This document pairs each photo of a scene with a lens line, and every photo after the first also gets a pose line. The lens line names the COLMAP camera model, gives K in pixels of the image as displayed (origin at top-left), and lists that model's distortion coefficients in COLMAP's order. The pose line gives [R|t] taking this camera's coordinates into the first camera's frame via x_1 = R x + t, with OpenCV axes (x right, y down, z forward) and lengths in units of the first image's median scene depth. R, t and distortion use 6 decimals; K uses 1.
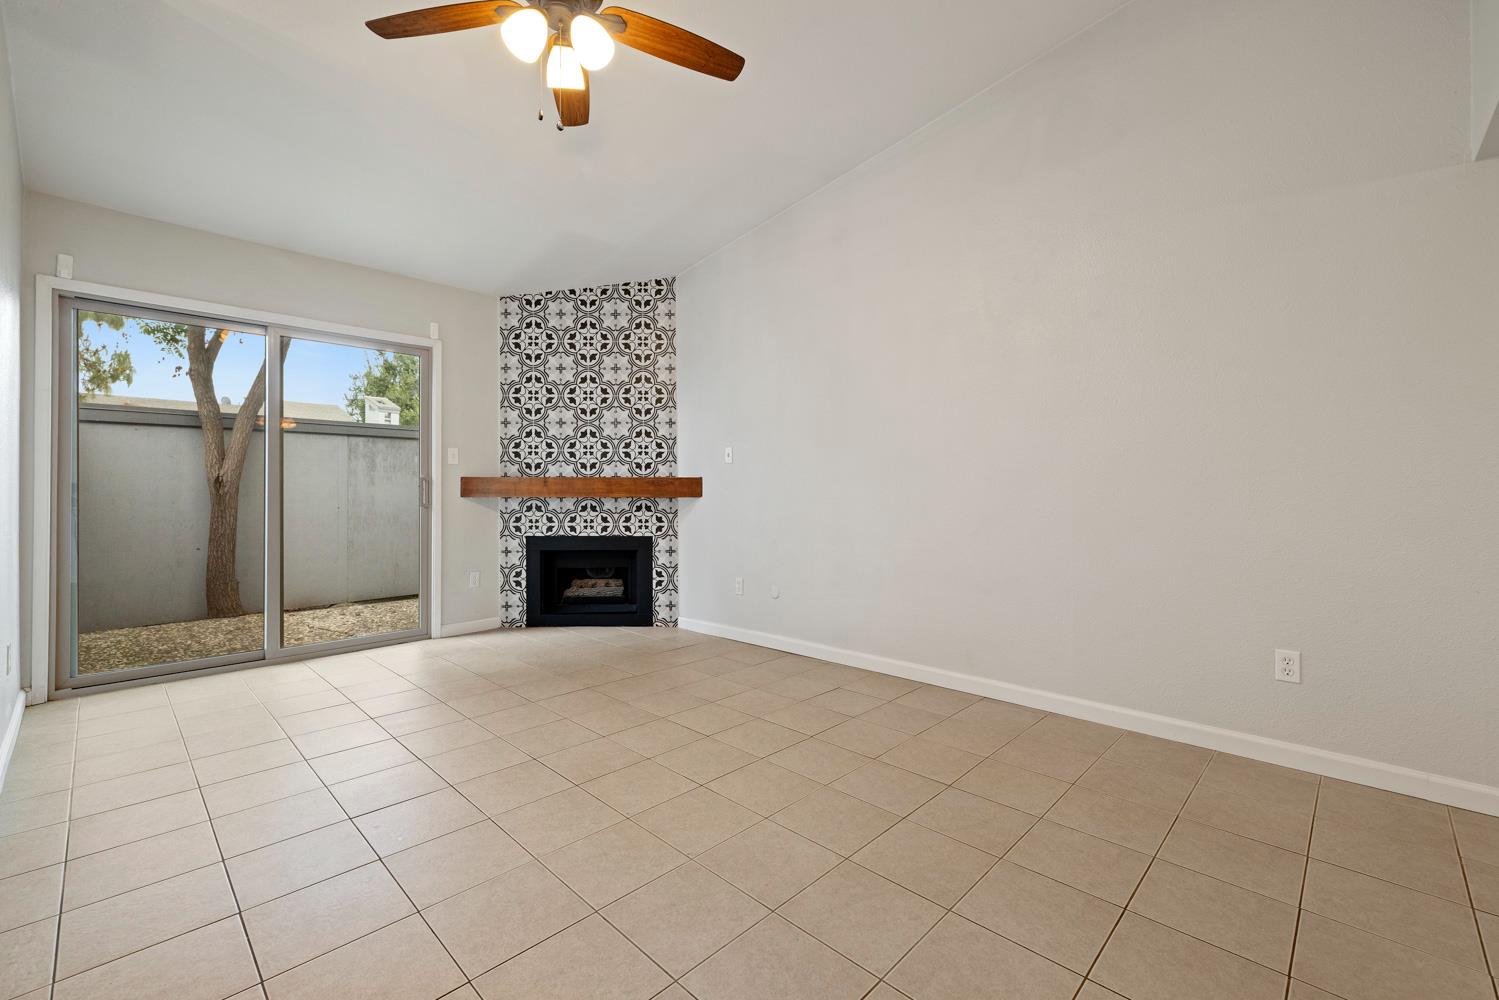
lens RADIAL K [[631.4, 0, 746.9], [0, 631.4, 483.7], [0, 0, 1]] dist [-0.000367, -0.000310]
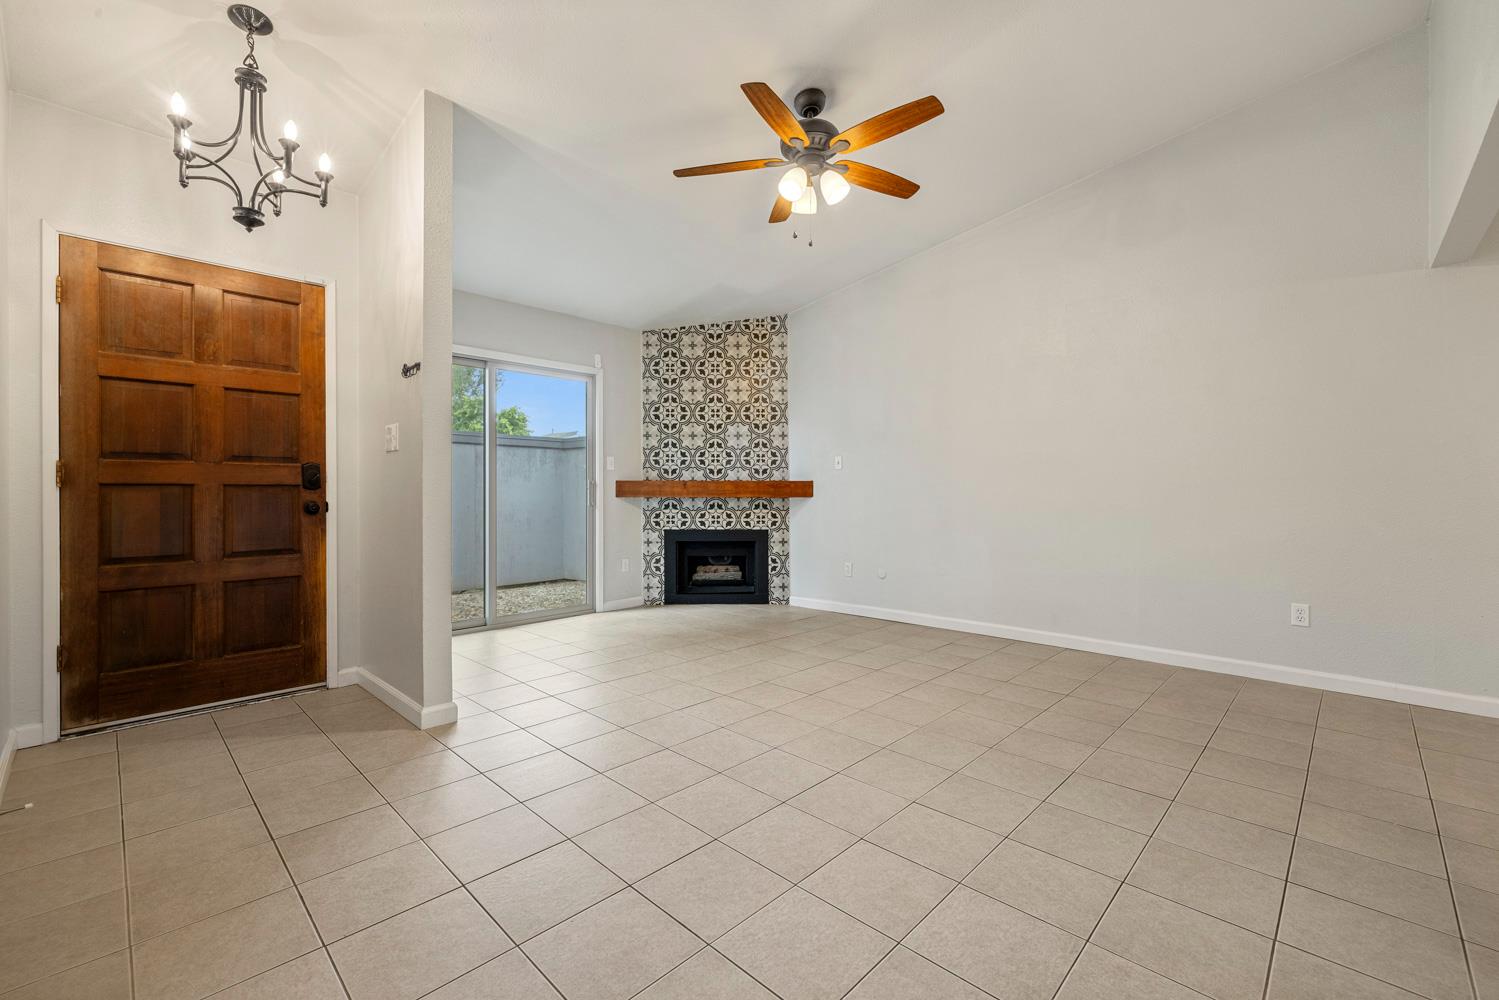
lens RADIAL K [[629.6, 0, 746.3], [0, 629.6, 490.2], [0, 0, 1]] dist [0.000333, -0.000130]
pose [[0.999997, -0.000249, 0.002382, -0.194731], [0.000231, 0.999973, 0.007397, -0.001131], [-0.002384, -0.007397, 0.999970, -0.204007]]
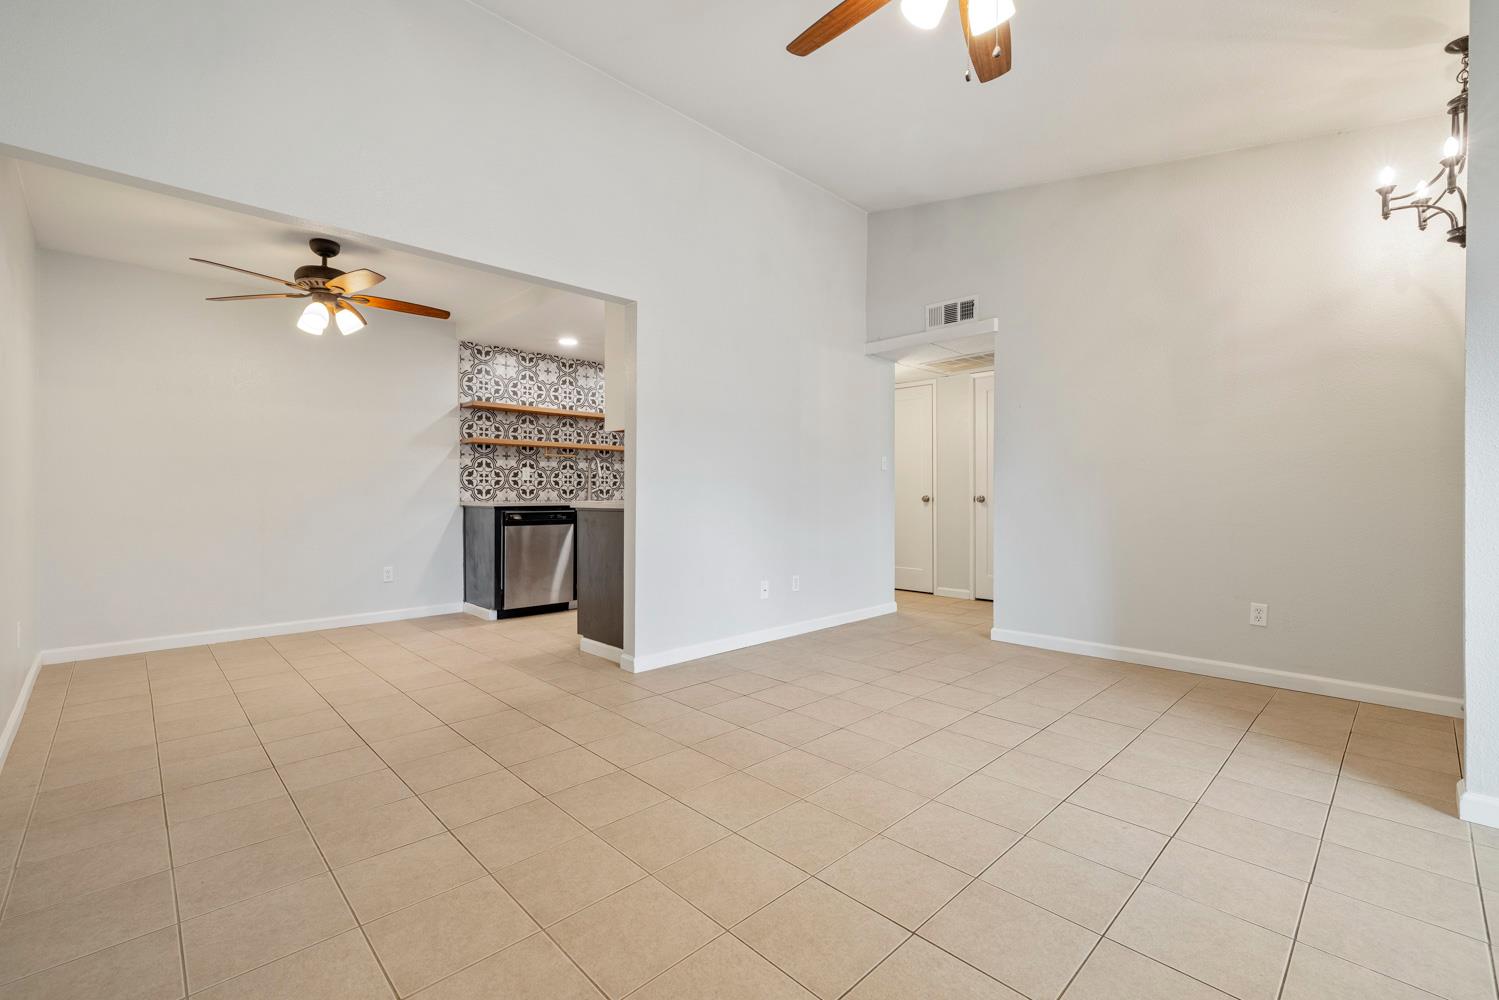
lens RADIAL K [[643.4, 0, 749.5], [0, 643.4, 500.0], [0, 0, 1]] dist [0.000518, 0.000013]
pose [[-0.999558, -0.001527, 0.029698, -0.017770], [-0.001416, 0.999992, 0.003767, 0.008361], [-0.029703, 0.003723, -0.999552, 0.833073]]
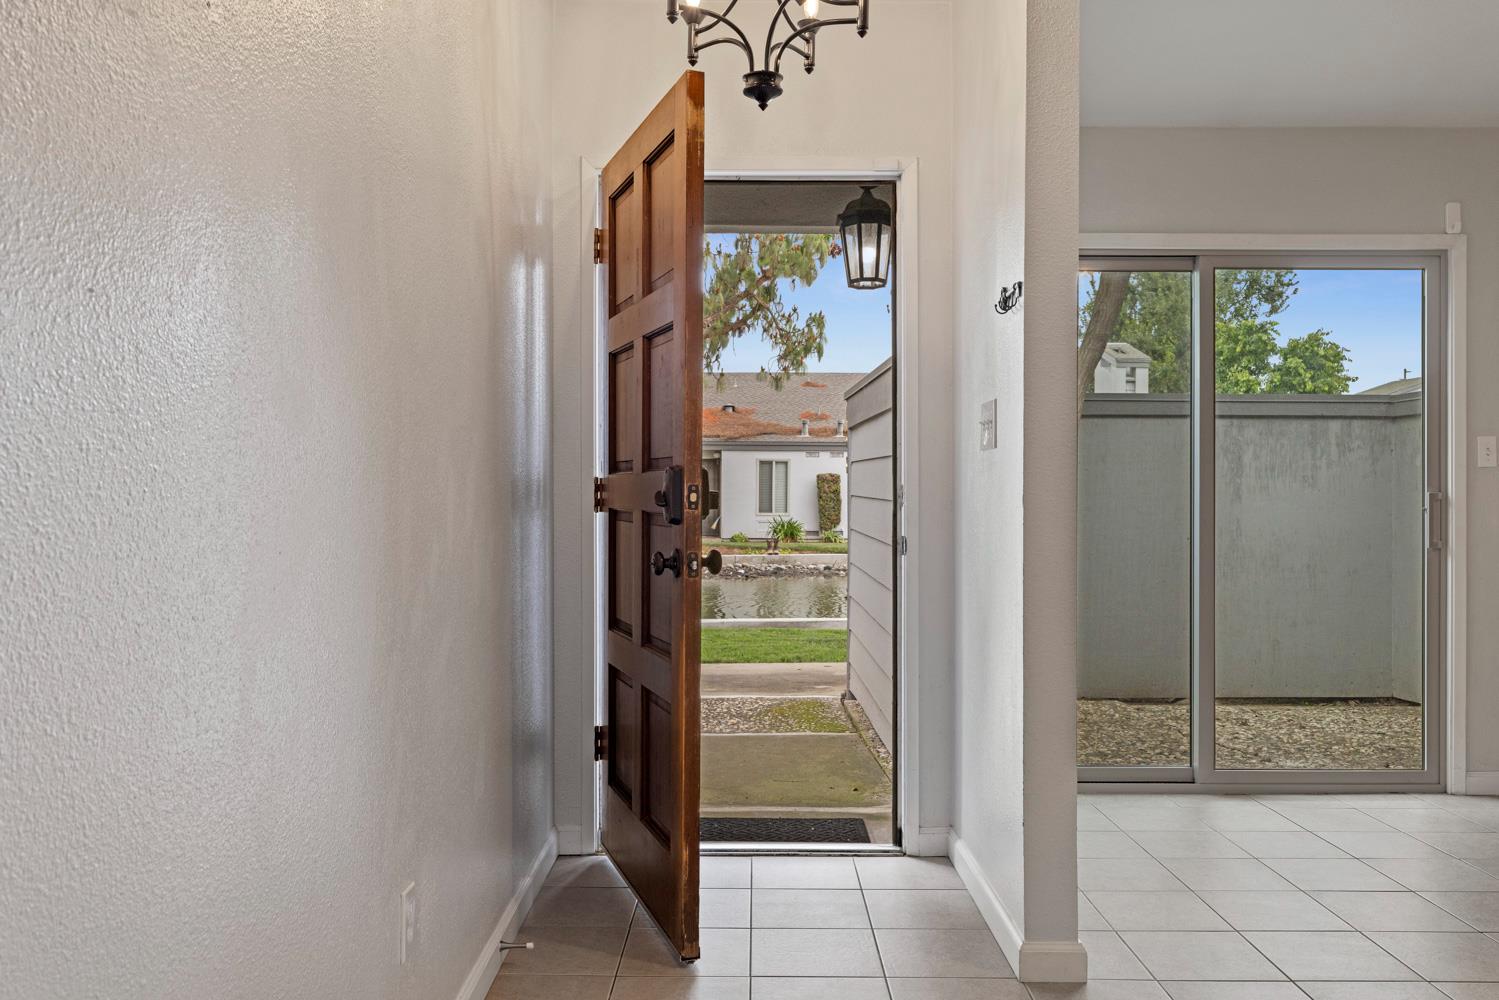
lens RADIAL K [[1187.5, 0, 749.5], [0, 1187.5, 500.0], [0, 0, 1]] dist [0.007211, 0.002811]
pose [[0.695917, 0.003556, -0.718114, -0.171136], [0.004485, 0.999947, 0.009298, -0.014897], [0.718109, -0.009692, 0.695864, -0.119545]]
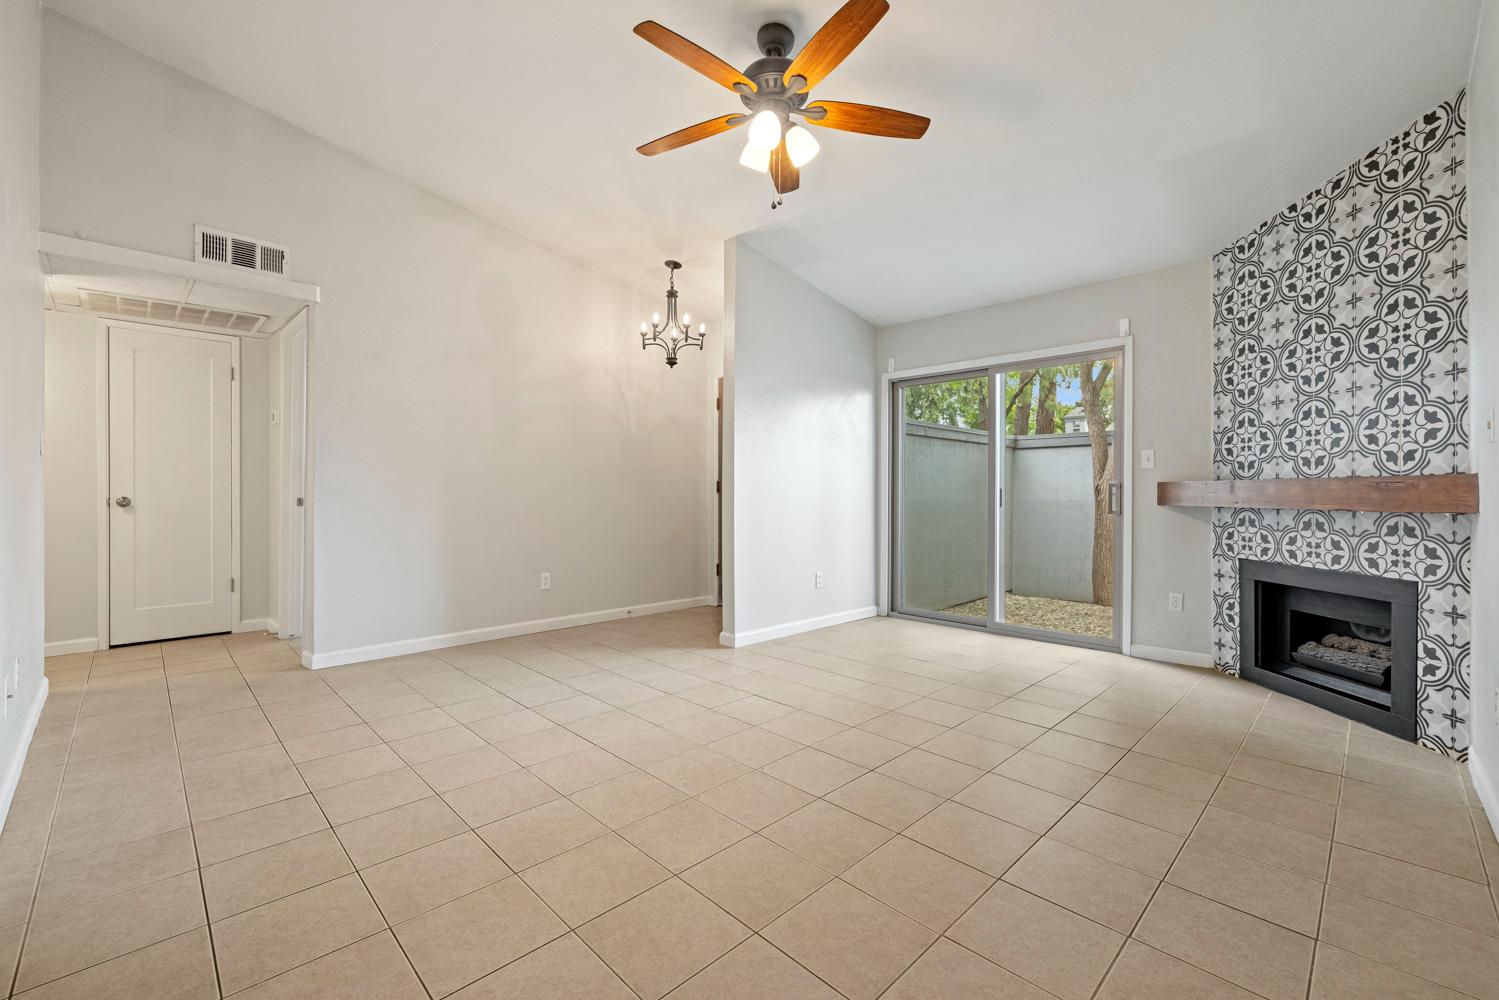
lens RADIAL K [[625.3, 0, 745.6], [0, 625.3, 496.5], [0, 0, 1]] dist [-0.000711, -0.000192]
pose [[-0.021062, 0.003456, -0.999772, 0.413365], [0.003724, 0.999987, 0.003378, 0.003848], [0.999771, -0.003652, -0.021074, 0.420203]]
